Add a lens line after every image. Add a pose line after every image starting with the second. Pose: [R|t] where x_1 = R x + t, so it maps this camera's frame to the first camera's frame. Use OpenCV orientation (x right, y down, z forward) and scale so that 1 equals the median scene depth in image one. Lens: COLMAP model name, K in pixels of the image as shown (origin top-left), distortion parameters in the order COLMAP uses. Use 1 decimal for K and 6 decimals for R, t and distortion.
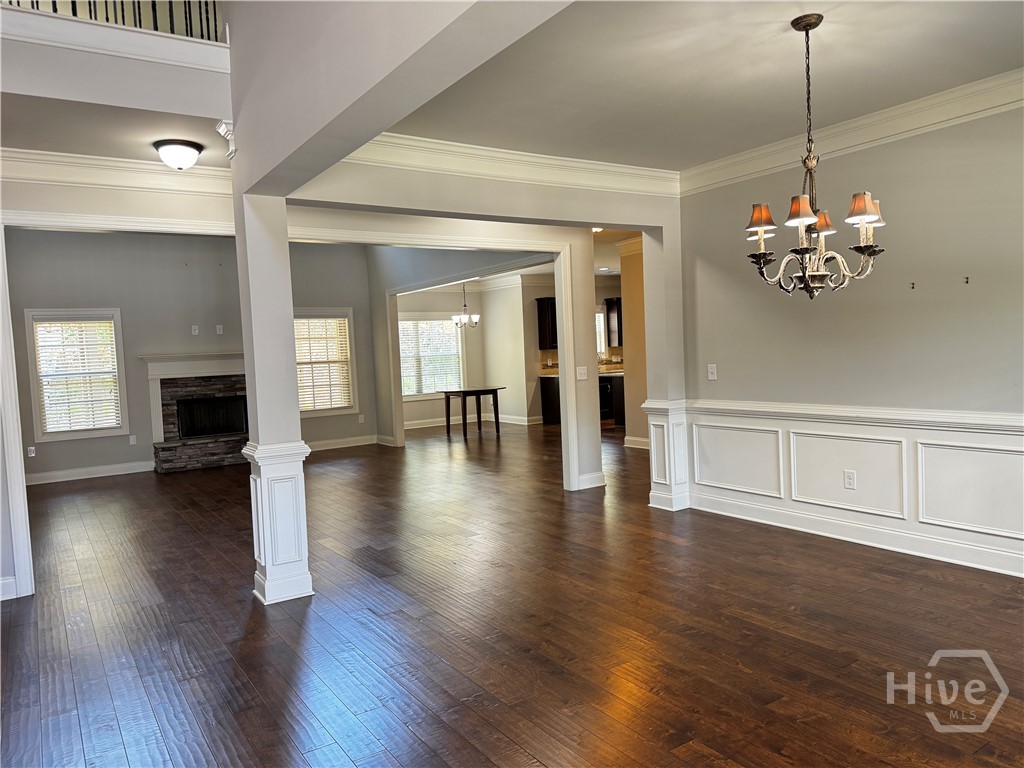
lens RADIAL K [[724.3, 0, 512.0], [0, 724.3, 384.0], [0, 0, 1]] dist [-0.002909, -0.001537]
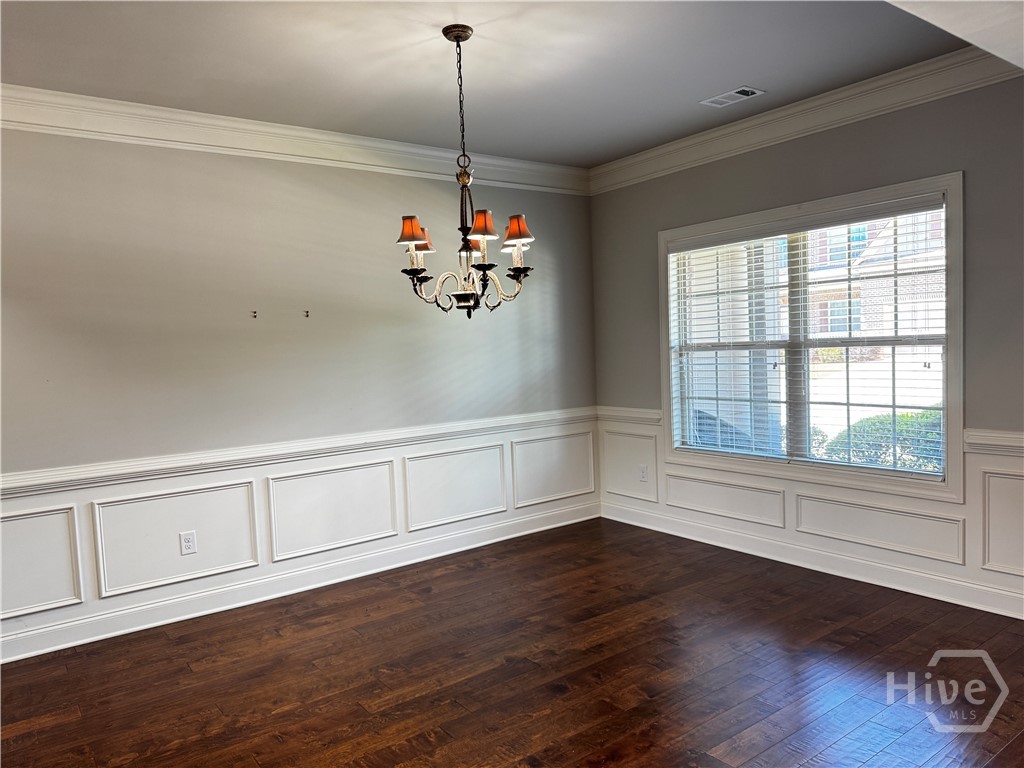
lens RADIAL K [[719.3, 0, 512.0], [0, 719.3, 384.0], [0, 0, 1]] dist [0.119881, -0.152633]
pose [[-0.035402, -0.011977, 0.999301, -0.468931], [0.093875, 0.995467, 0.015257, -0.031926], [-0.994954, 0.094349, -0.034117, 0.799617]]
